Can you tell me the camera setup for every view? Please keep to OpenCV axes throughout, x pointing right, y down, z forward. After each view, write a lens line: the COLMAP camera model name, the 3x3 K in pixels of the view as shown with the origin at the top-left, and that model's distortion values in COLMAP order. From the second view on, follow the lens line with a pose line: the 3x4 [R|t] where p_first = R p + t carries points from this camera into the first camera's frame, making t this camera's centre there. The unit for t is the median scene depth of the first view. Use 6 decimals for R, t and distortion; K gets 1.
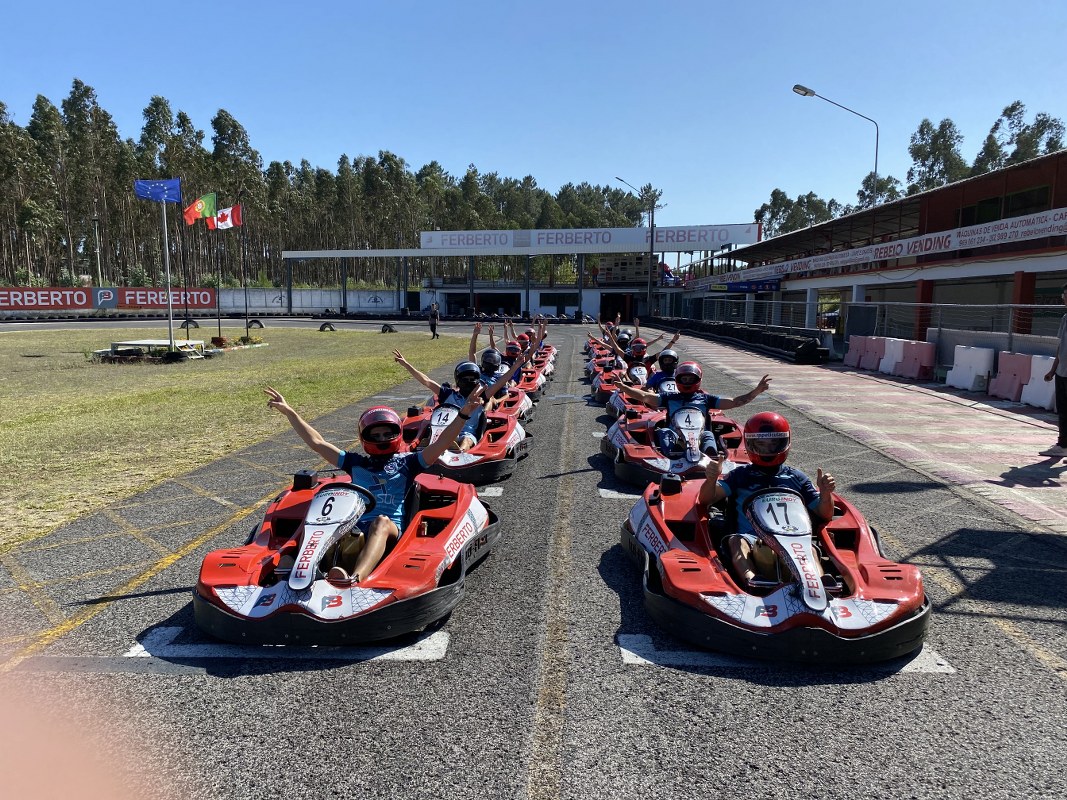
lens RADIAL K [[849.0, 0, 537.2], [0, 849.0, 404.8], [0, 0, 1]] dist [0.026367, -0.029049]
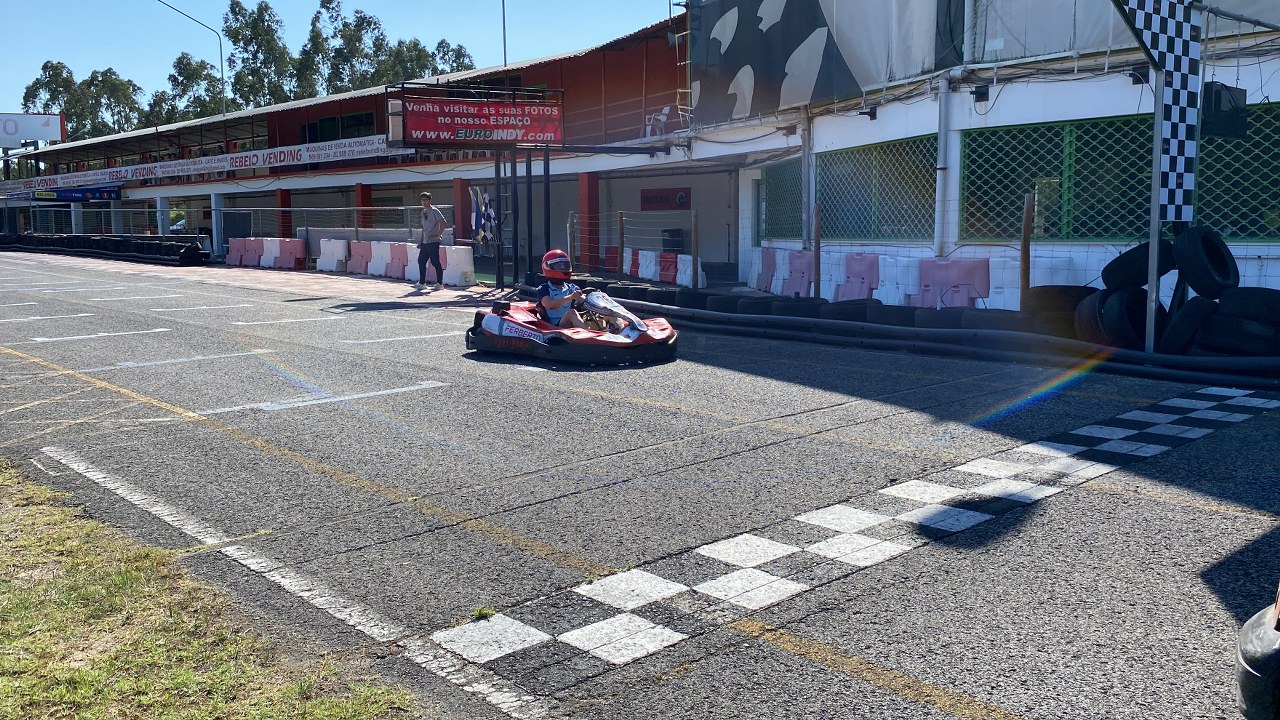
lens RADIAL K [[1201.7, 0, 635.0], [0, 1201.7, 365.0], [0, 0, 1]] dist [-0.012036, -0.008309]
pose [[0.743484, -0.088299, 0.662899, -0.187490], [0.086640, 0.995609, 0.035443, 0.047334], [-0.663118, 0.031083, 0.747869, -0.334289]]
